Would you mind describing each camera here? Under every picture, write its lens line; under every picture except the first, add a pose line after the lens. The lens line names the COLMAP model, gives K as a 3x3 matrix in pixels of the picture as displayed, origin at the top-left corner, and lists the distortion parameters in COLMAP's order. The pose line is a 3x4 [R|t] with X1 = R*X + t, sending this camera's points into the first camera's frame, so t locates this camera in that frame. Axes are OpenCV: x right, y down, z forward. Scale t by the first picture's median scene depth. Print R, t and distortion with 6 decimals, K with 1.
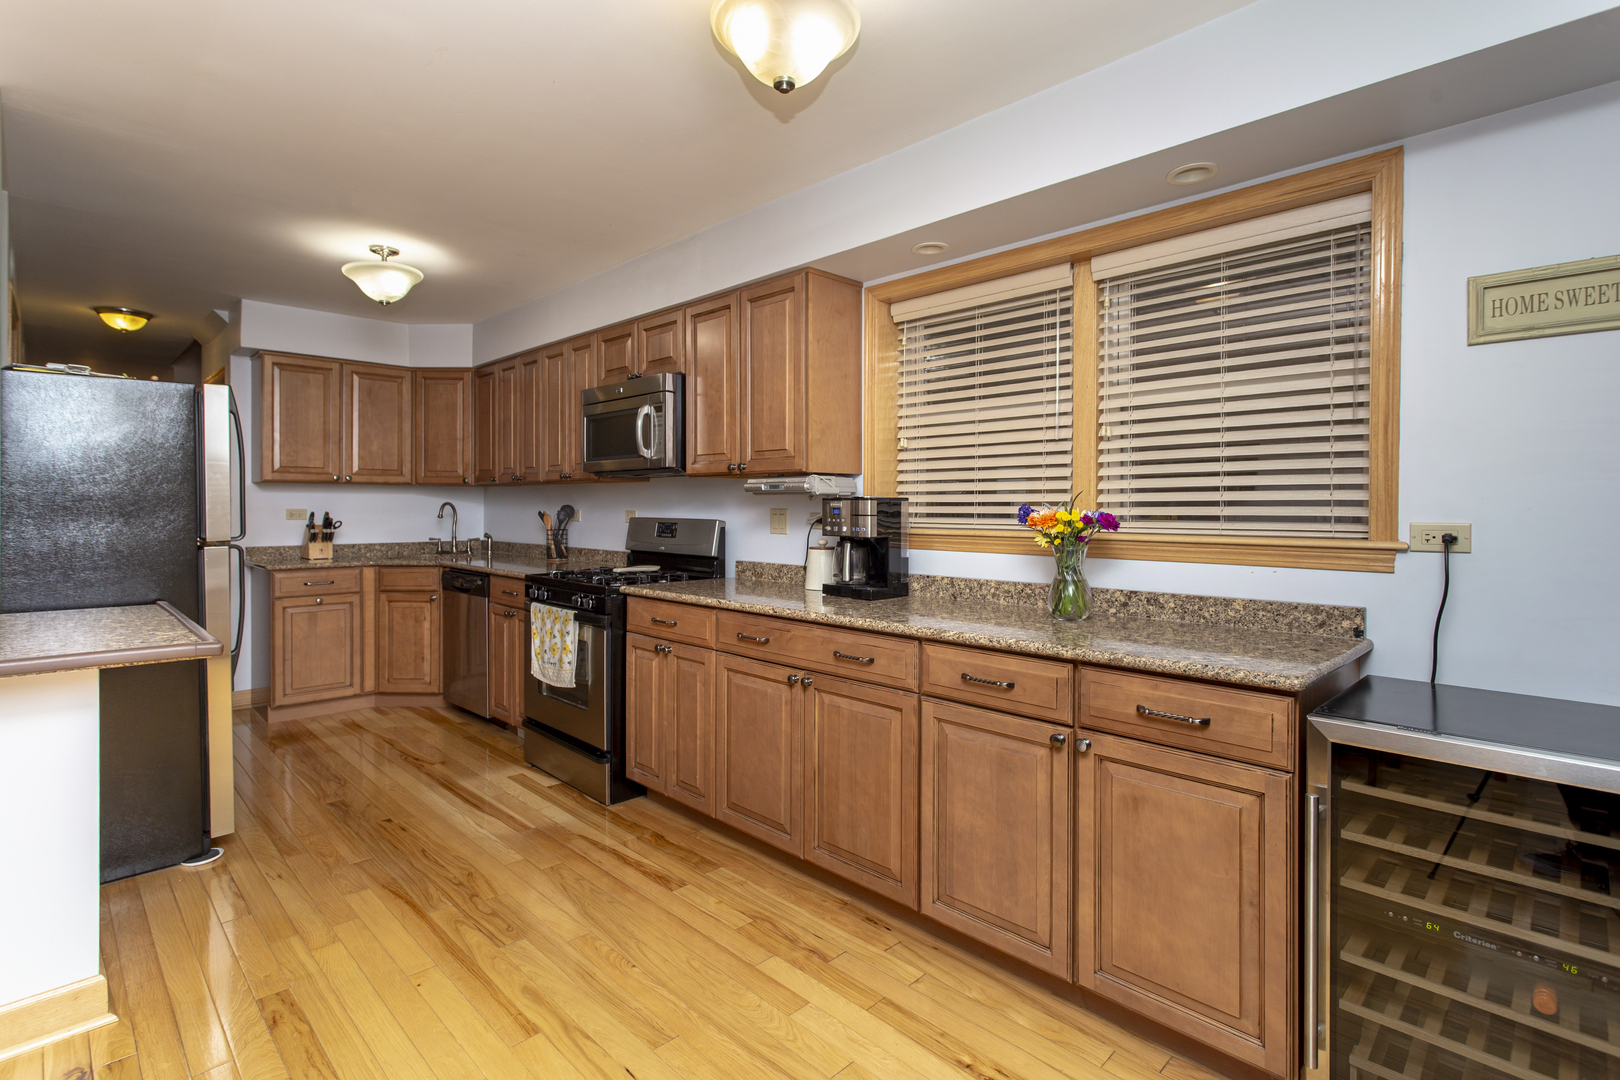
lens RADIAL K [[812.5, 0, 811.9], [0, 812.5, 505.6], [0, 0, 1]] dist [-0.001269, 0.000328]
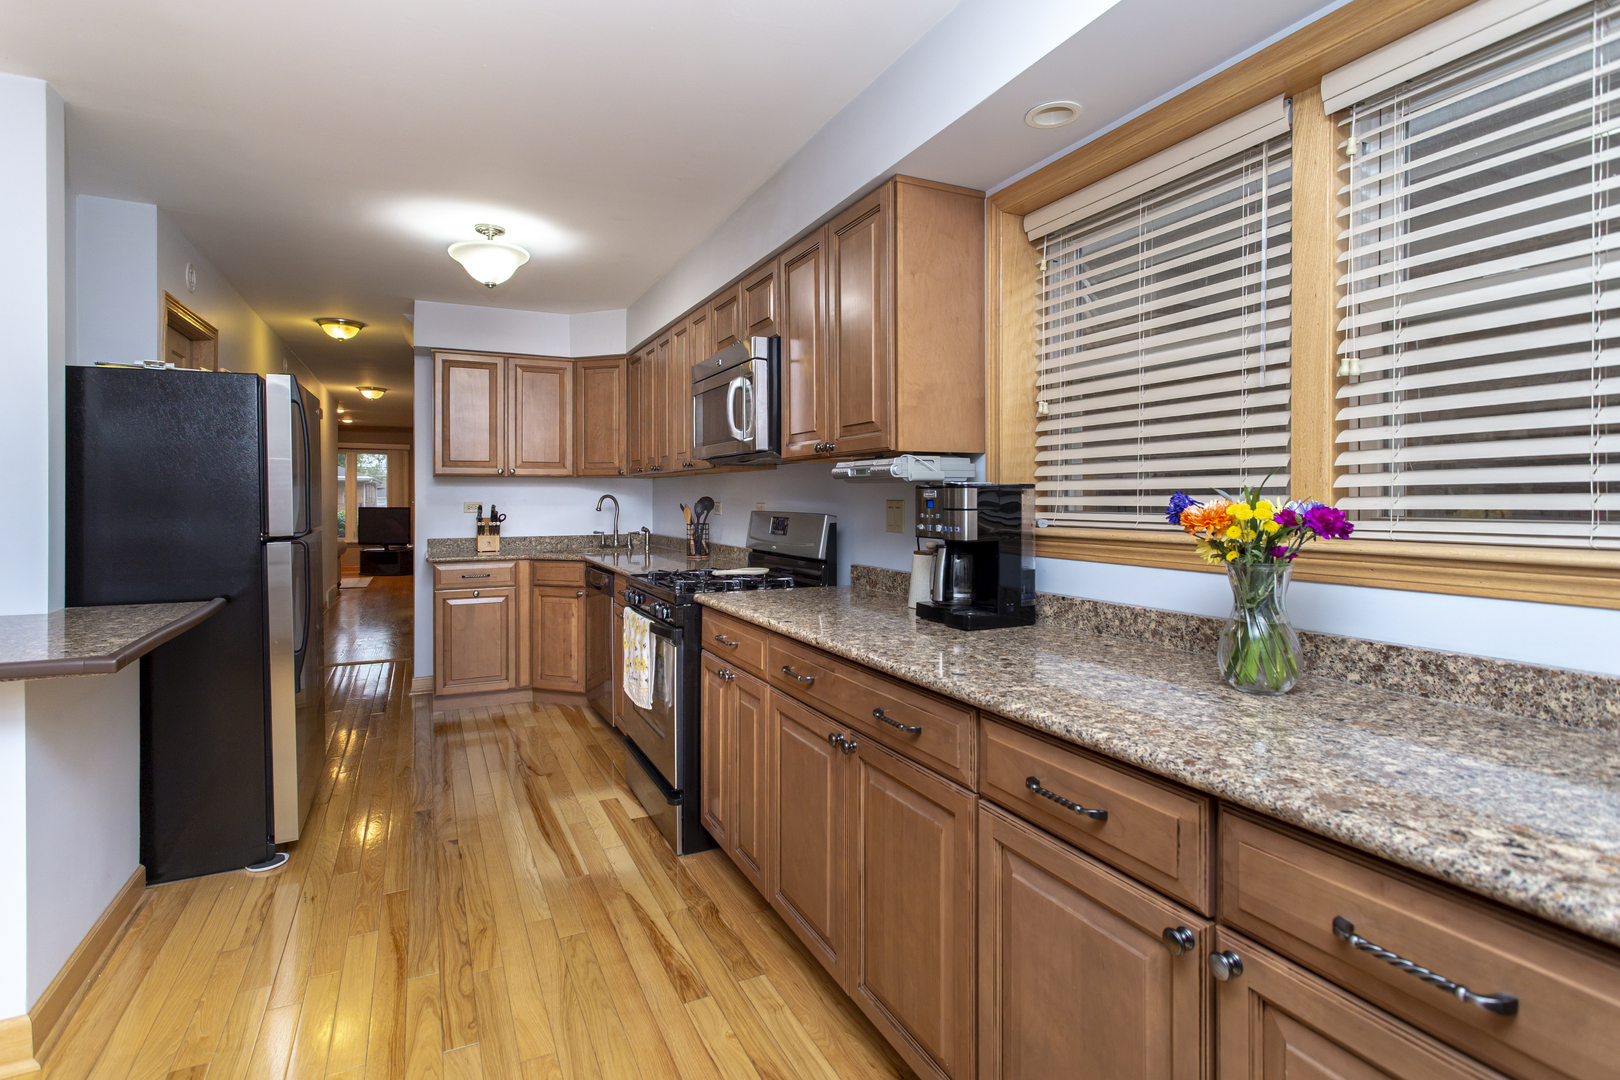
lens RADIAL K [[817.1, 0, 795.0], [0, 817.1, 498.4], [0, 0, 1]] dist [0.004488, 0.000342]
pose [[0.942846, -0.004352, -0.333202, 0.155532], [0.004887, 0.999988, 0.000766, 0.001146], [0.333194, -0.002351, 0.942855, 0.264123]]
